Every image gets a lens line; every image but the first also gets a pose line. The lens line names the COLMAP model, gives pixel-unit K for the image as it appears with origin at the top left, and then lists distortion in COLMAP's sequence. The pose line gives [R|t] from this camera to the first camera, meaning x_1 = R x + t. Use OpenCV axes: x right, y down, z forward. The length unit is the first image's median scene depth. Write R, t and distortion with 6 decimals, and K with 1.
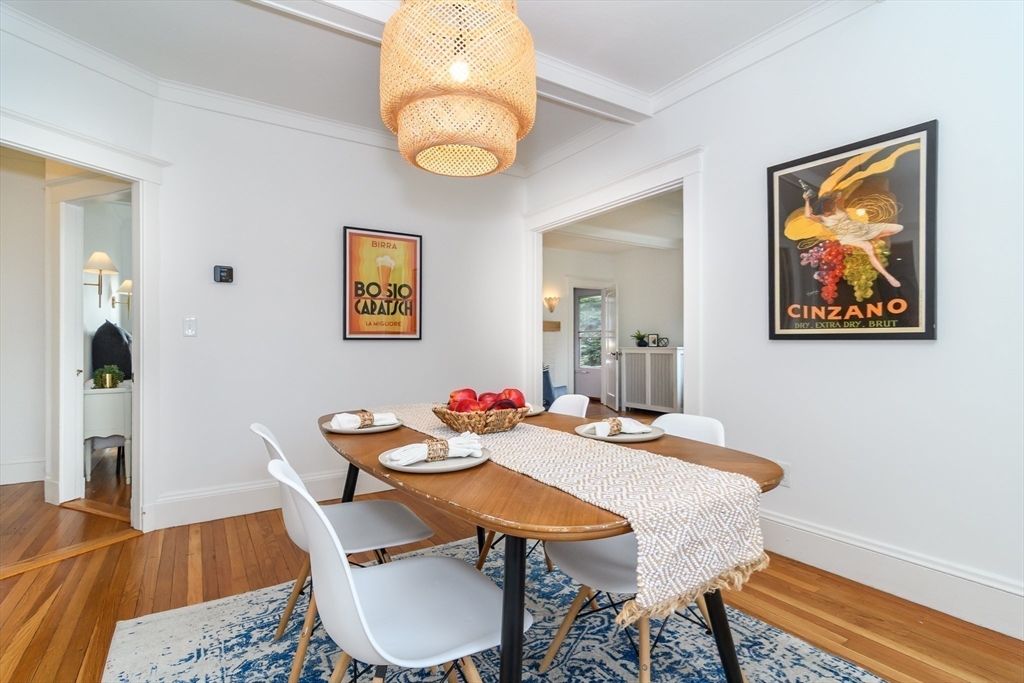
lens RADIAL K [[498.0, 0, 507.7], [0, 498.0, 341.4], [0, 0, 1]] dist [-0.004069, 0.003521]
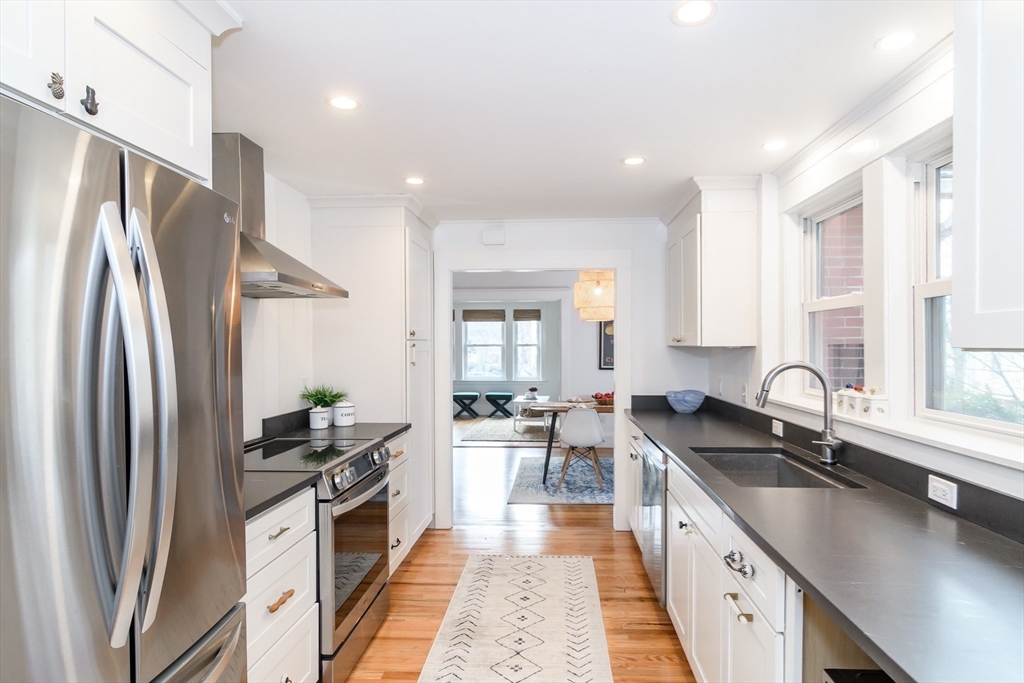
lens RADIAL K [[563.8, 0, 514.6], [0, 563.8, 346.9], [0, 0, 1]] dist [-0.000739, -0.000045]
pose [[0.598776, 0.004382, 0.800904, -2.257285], [-0.007092, 0.999975, -0.000169, -0.126823], [-0.800885, -0.005579, 0.598792, -0.476940]]
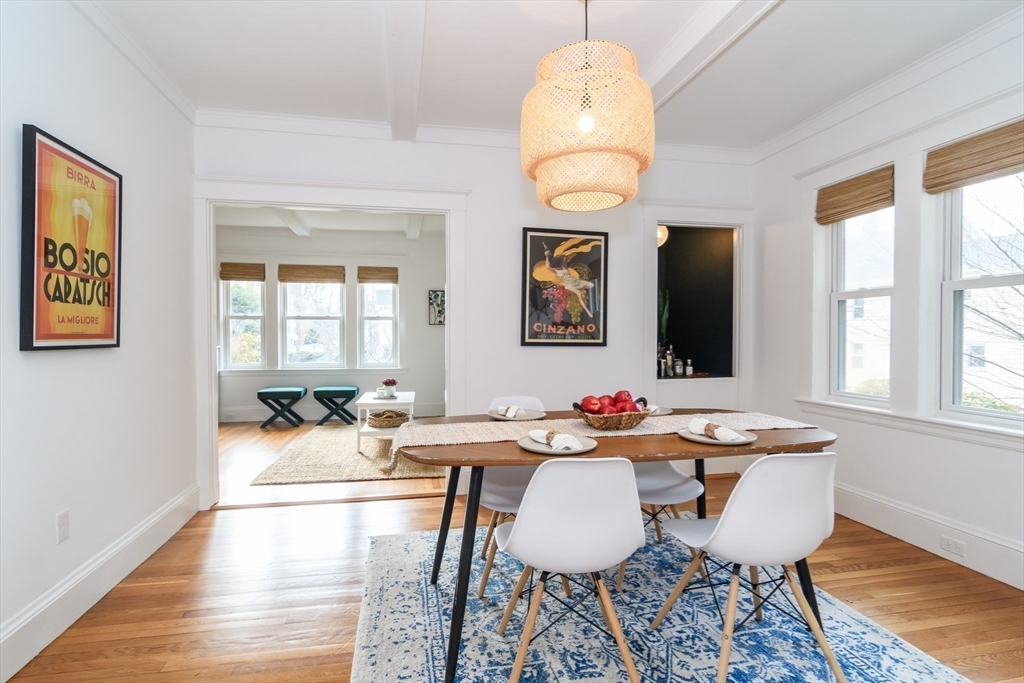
lens RADIAL K [[513.3, 0, 505.7], [0, 513.3, 342.9], [0, 0, 1]] dist [0.003757, -0.000516]
pose [[0.360529, -0.007516, 0.932718, -0.906505], [-0.006920, 0.999918, 0.010733, -0.028736], [-0.932722, -0.010324, 0.360448, 0.516145]]
